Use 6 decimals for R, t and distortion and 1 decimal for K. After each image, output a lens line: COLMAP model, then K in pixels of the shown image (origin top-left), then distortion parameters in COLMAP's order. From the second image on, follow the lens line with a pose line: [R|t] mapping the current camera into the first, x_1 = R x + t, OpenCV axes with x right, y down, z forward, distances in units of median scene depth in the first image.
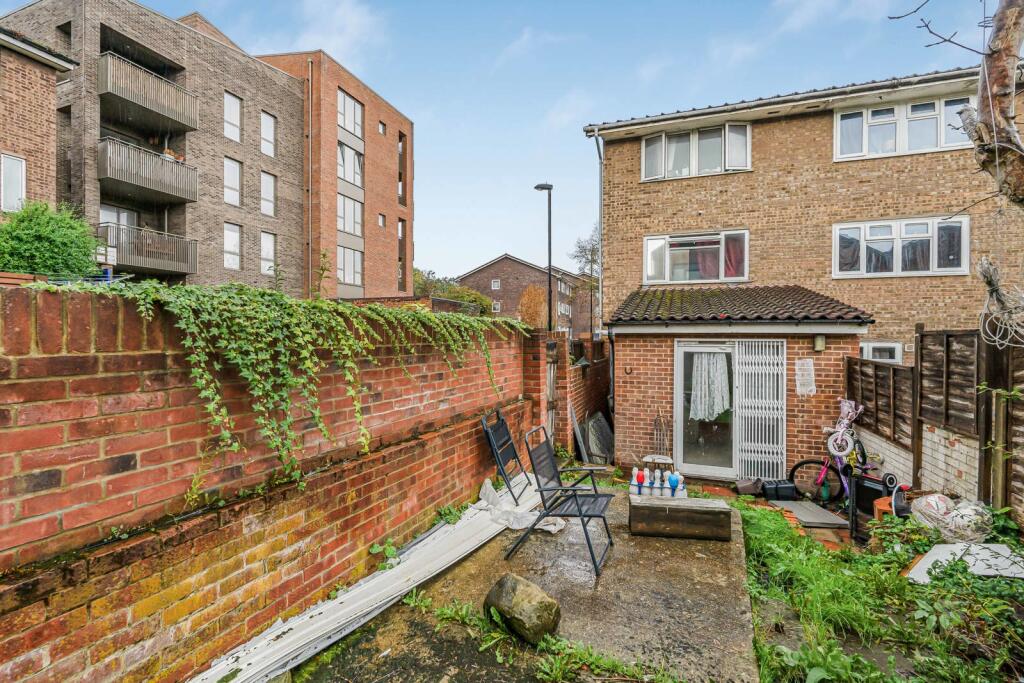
lens RADIAL K [[456.8, 0, 512.0], [0, 456.8, 341.5], [0, 0, 1]] dist [-0.002333, -0.000030]
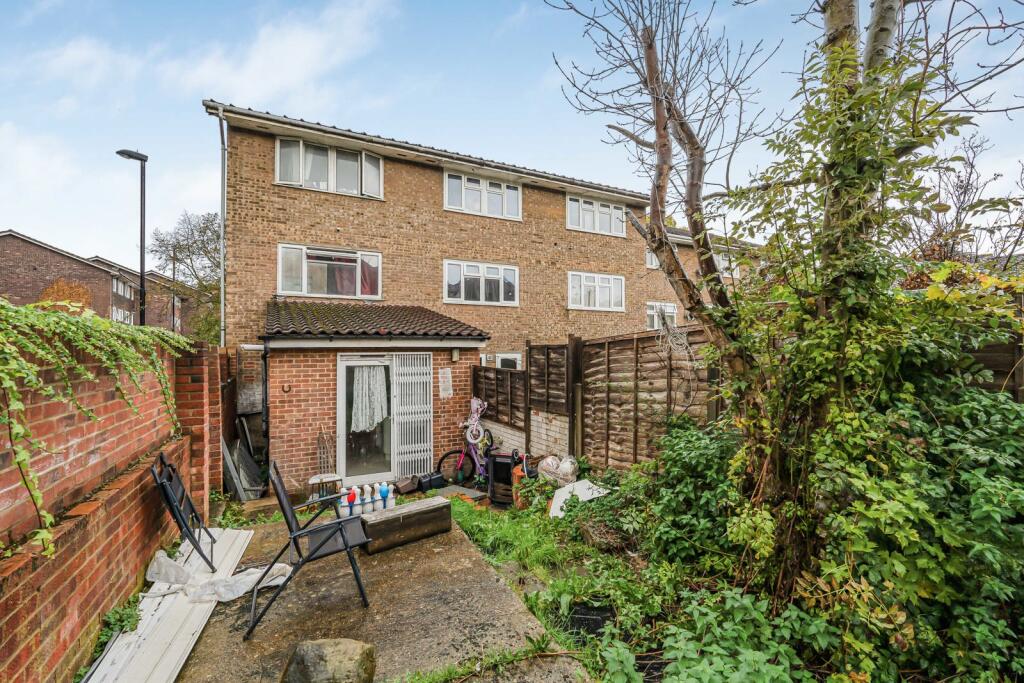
lens RADIAL K [[452.9, 0, 515.7], [0, 452.9, 344.9], [0, 0, 1]] dist [-0.002618, 0.000524]
pose [[0.660435, 0.000604, 0.750883, -0.137476], [0.016991, 0.999732, -0.015749, -0.001825], [-0.750691, 0.023159, 0.660247, 0.064289]]
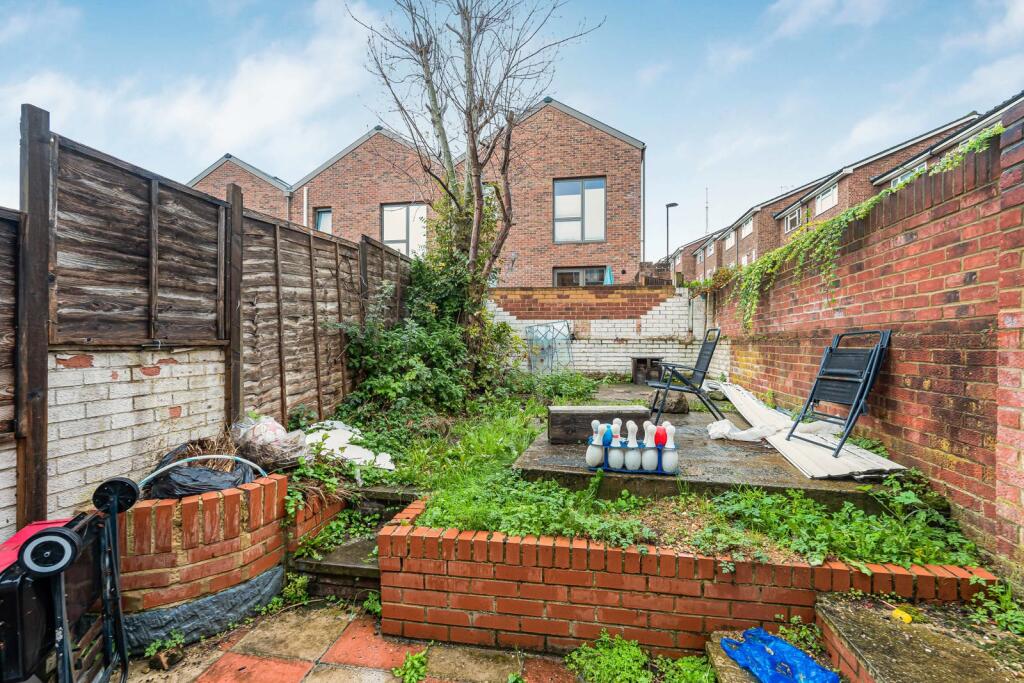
lens RADIAL K [[452.9, 0, 515.7], [0, 452.9, 344.9], [0, 0, 1]] dist [-0.002618, 0.000524]
pose [[-0.981653, -0.004925, -0.190613, 0.386806], [-0.007408, 0.999897, 0.012314, 0.112523], [0.190533, 0.013500, -0.981588, 1.028076]]
